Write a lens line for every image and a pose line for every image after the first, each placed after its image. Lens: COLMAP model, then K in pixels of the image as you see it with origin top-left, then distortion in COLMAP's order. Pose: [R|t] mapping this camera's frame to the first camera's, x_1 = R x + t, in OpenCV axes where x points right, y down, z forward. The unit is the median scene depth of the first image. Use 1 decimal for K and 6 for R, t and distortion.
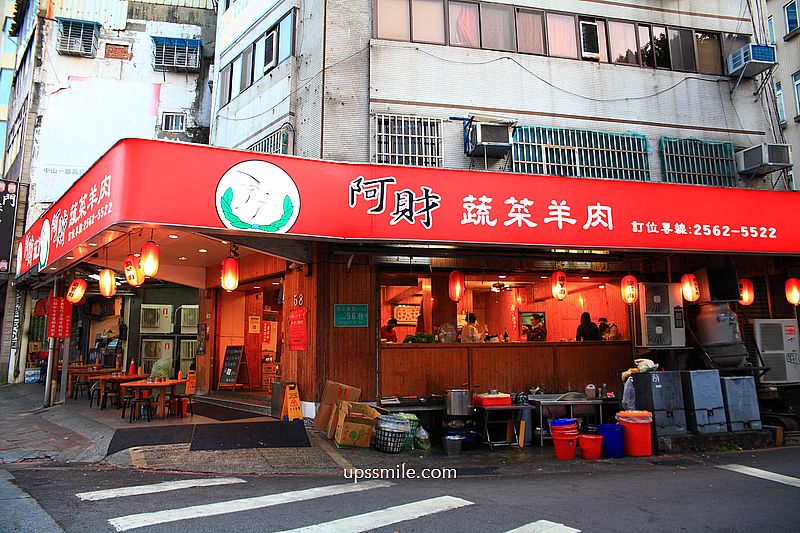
lens RADIAL K [[524.0, 0, 400.0], [0, 524.0, 266.5], [0, 0, 1]] dist [-0.095028, 0.076978]
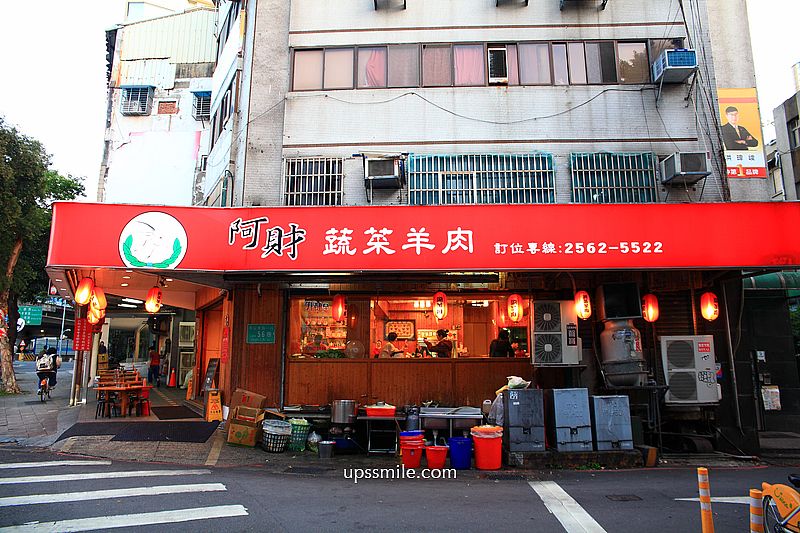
lens RADIAL K [[524.0, 0, 400.0], [0, 524.0, 266.5], [0, 0, 1]] dist [-0.095028, 0.076978]
pose [[0.973604, -0.032414, -0.225932, 0.444549], [0.027809, 0.999336, -0.023534, -0.019221], [0.226545, 0.016630, 0.973859, -0.060192]]
